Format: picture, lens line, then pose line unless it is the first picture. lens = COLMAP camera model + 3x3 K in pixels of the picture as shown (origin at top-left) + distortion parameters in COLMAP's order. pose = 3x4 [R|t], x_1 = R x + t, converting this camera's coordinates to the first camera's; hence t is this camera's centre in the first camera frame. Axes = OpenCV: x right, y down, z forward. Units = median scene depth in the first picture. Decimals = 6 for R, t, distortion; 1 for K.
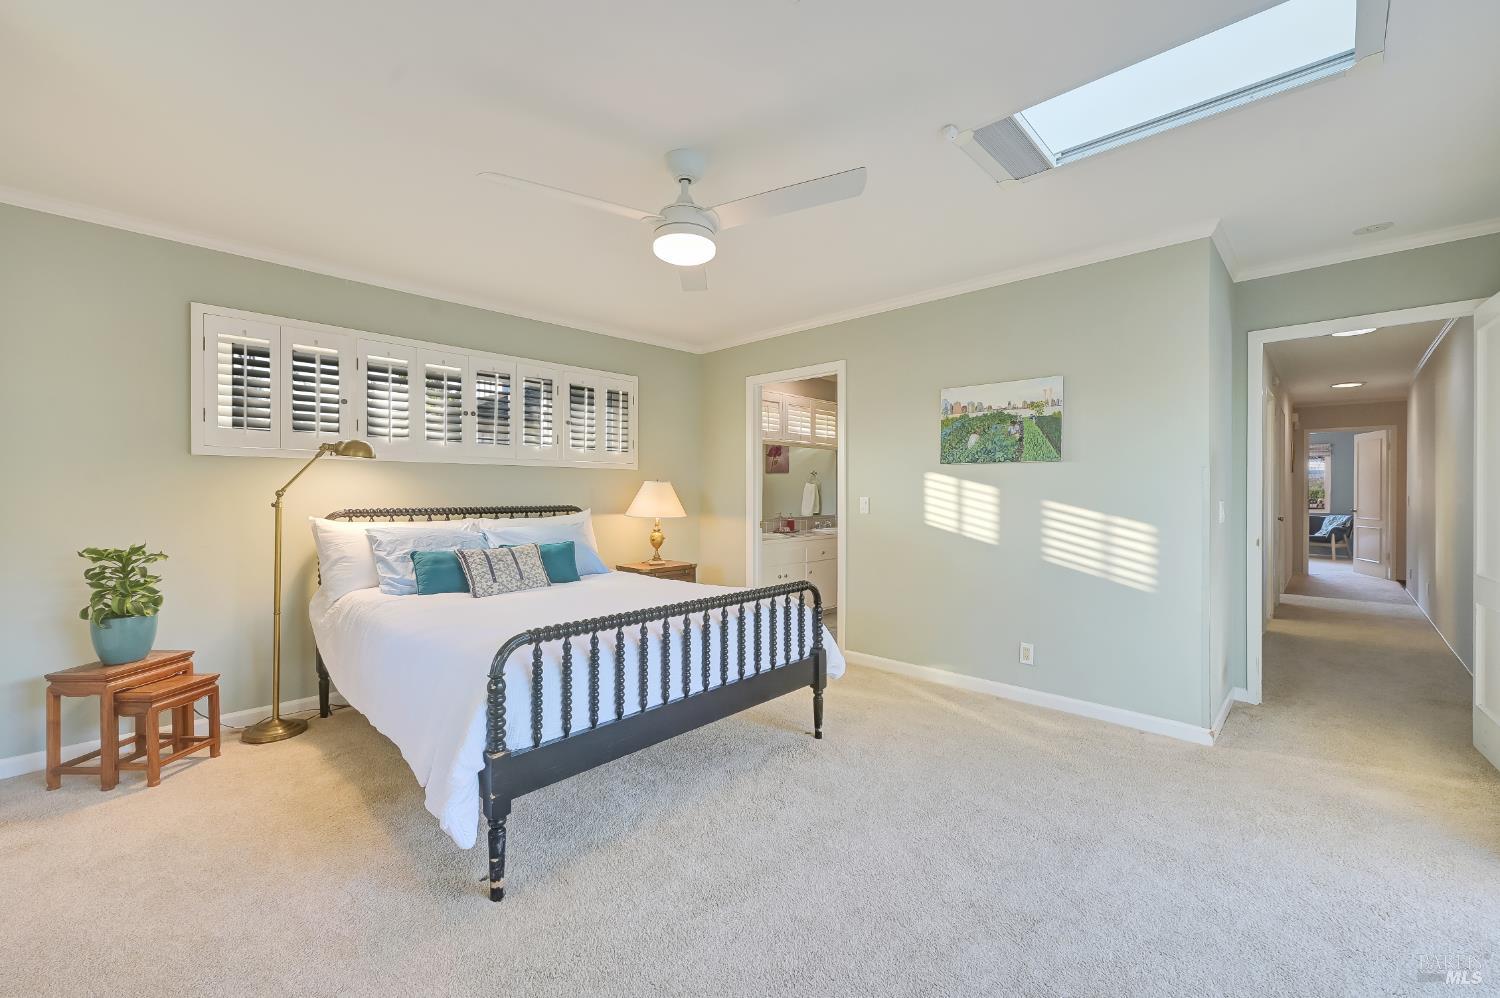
lens RADIAL K [[603.0, 0, 748.8], [0, 603.0, 488.9], [0, 0, 1]] dist [-0.001398, -0.000094]
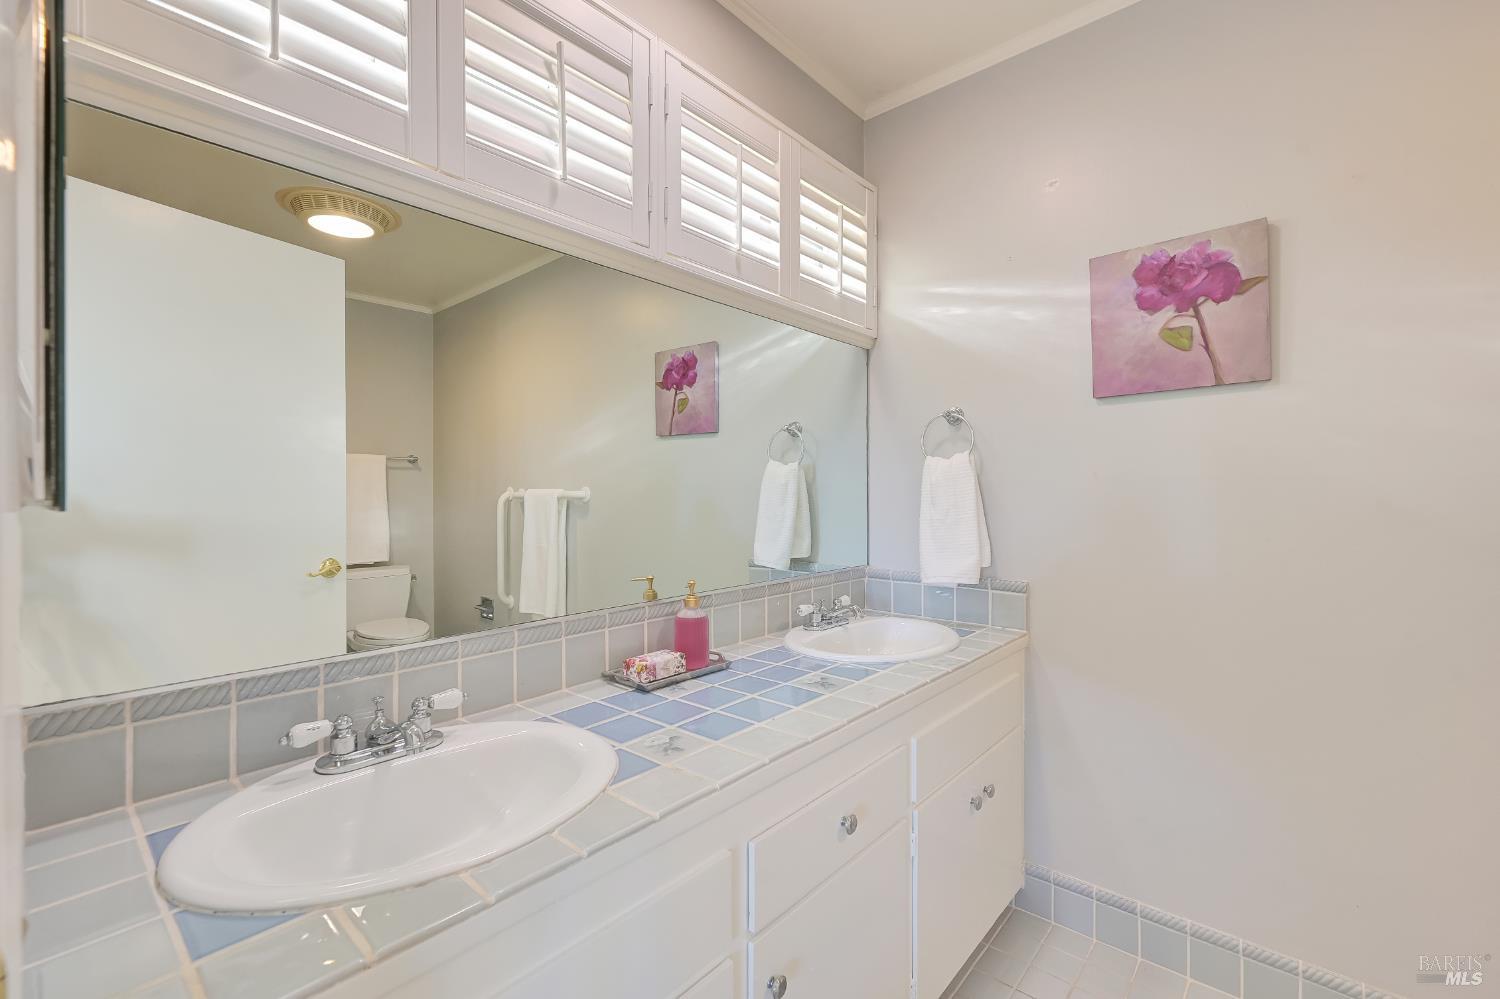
lens RADIAL K [[638.3, 0, 749.4], [0, 638.3, 491.9], [0, 0, 1]] dist [-0.000347, 0.000400]
pose [[0.999143, -0.004616, 0.041143, 0.072429], [0.004269, 0.999955, 0.008502, 0.002896], [-0.041181, -0.008319, 0.999117, 0.676330]]
